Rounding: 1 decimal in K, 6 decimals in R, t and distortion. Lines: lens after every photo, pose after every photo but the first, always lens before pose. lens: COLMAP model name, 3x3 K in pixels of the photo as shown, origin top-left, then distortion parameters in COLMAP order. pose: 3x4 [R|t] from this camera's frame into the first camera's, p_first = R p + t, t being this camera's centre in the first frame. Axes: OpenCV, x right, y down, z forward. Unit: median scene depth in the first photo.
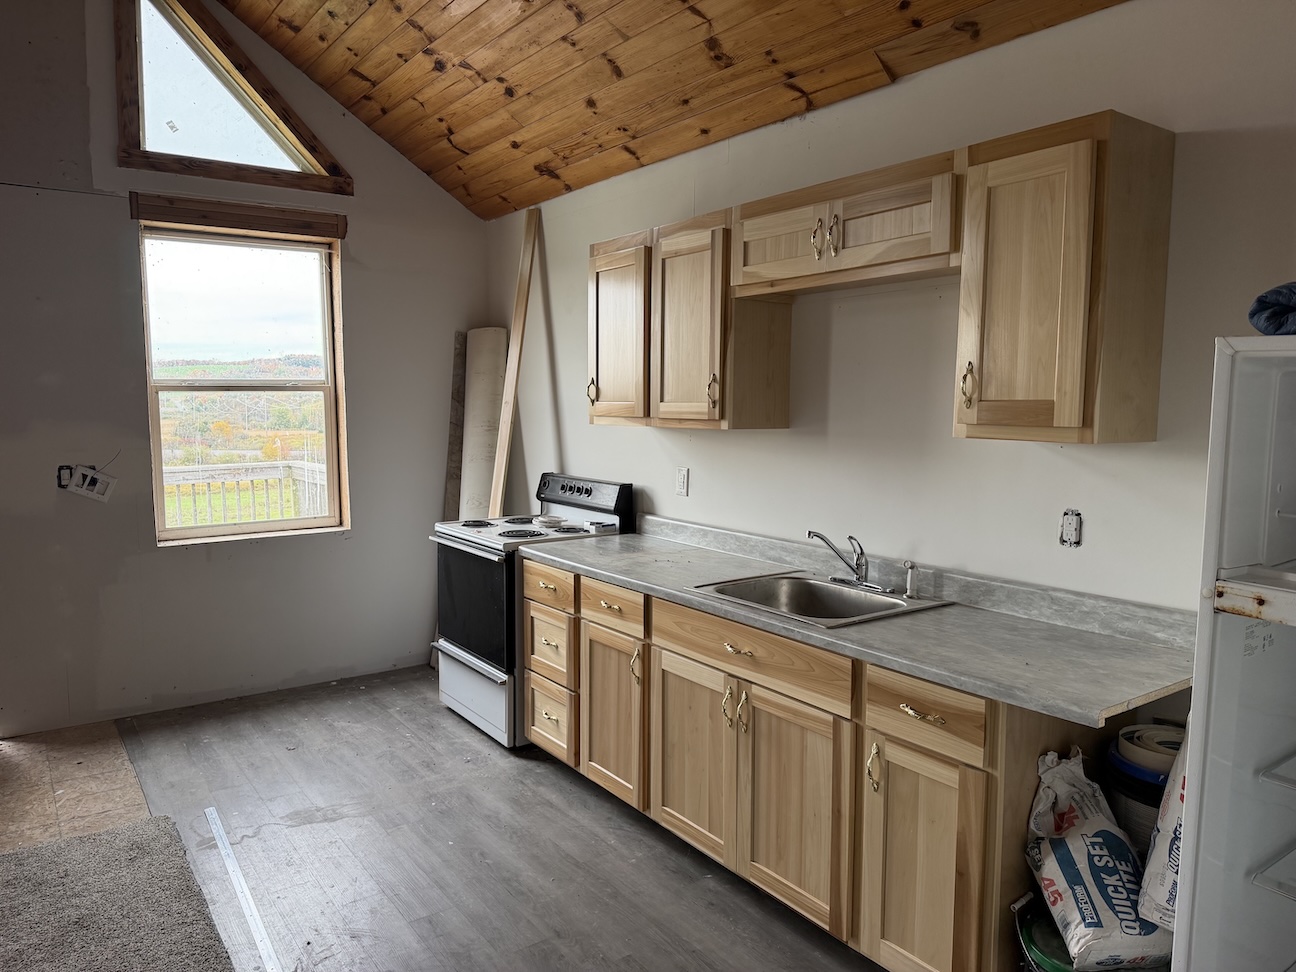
lens RADIAL K [[903.9, 0, 648.0], [0, 903.9, 486.0], [0, 0, 1]] dist [0.082073, -0.138733]
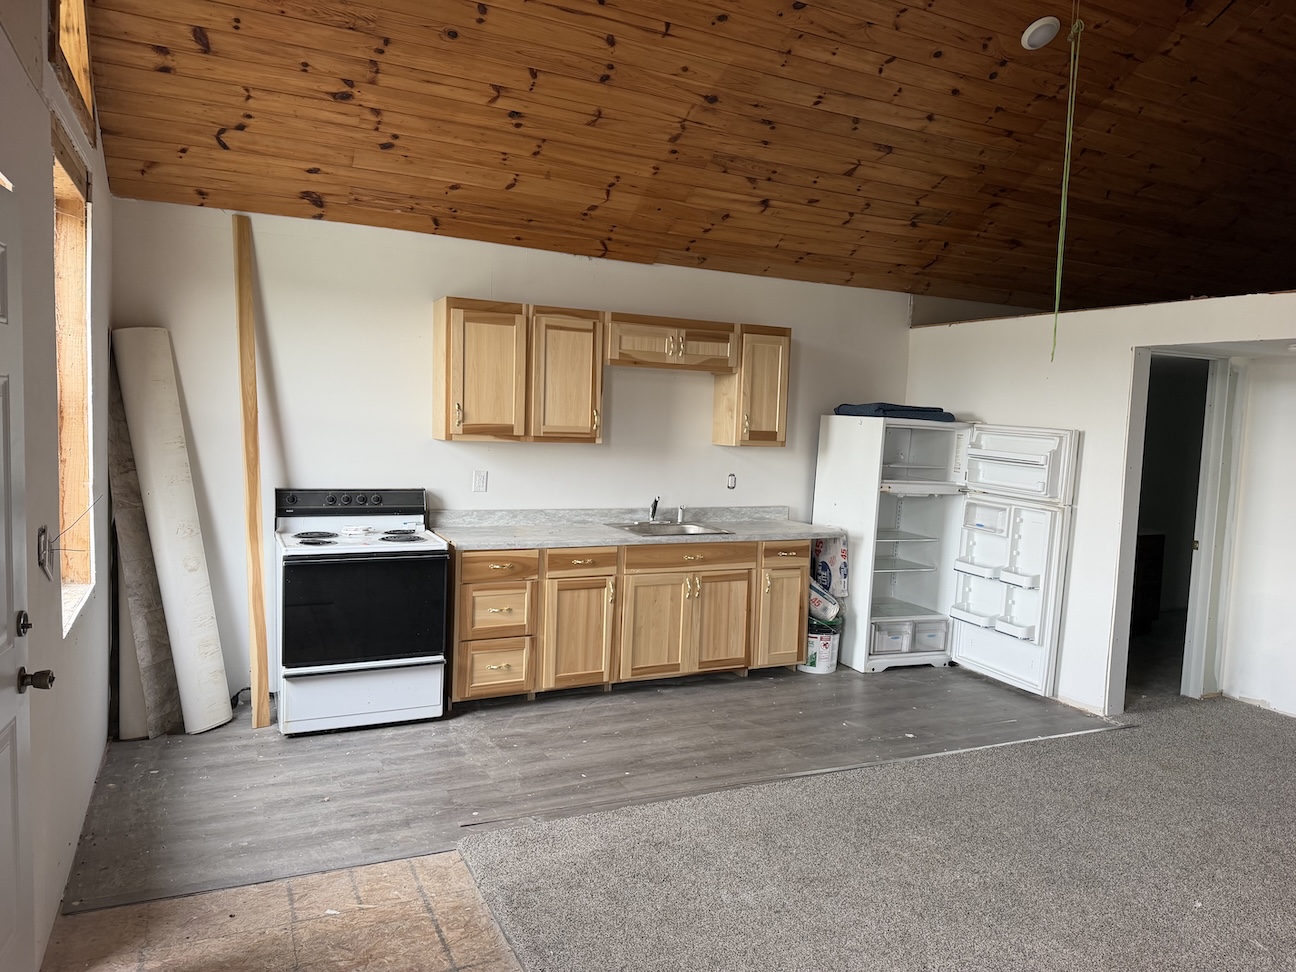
lens RADIAL K [[903.9, 0, 648.0], [0, 903.9, 486.0], [0, 0, 1]] dist [0.082073, -0.138733]
pose [[0.173383, -0.079281, 0.981658, -1.138010], [0.055809, 0.995944, 0.070577, -0.072288], [-0.983272, 0.042549, 0.177104, 0.465432]]
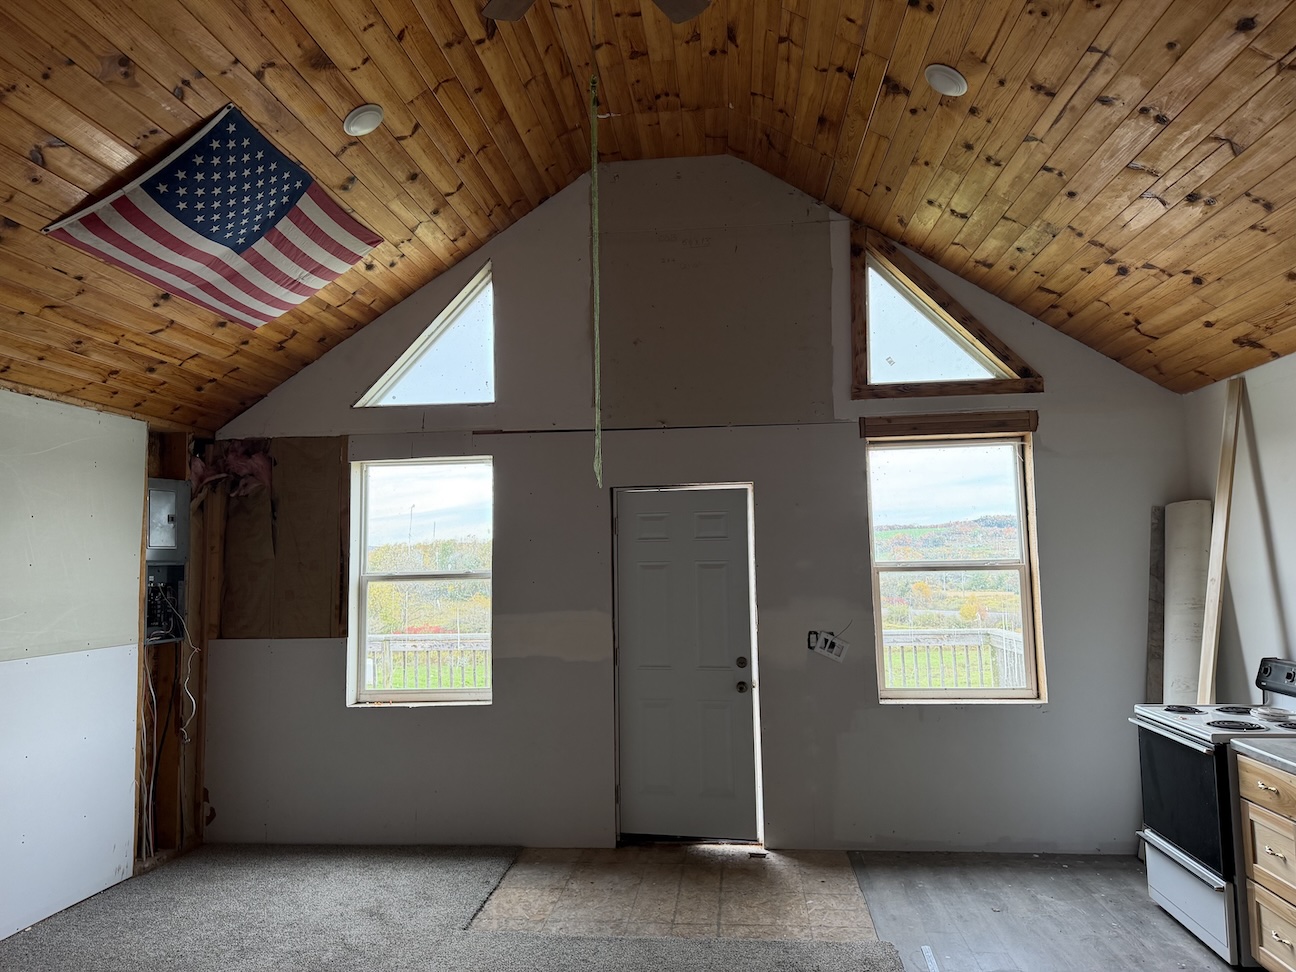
lens RADIAL K [[922.7, 0, 648.1], [0, 922.7, 475.8], [0, 0, 1]] dist [0.018560, -0.021716]
pose [[0.750414, -0.074745, -0.656728, 0.048807], [-0.044274, 0.985670, -0.162773, -0.017374], [0.659483, 0.151223, 0.736351, -0.130372]]
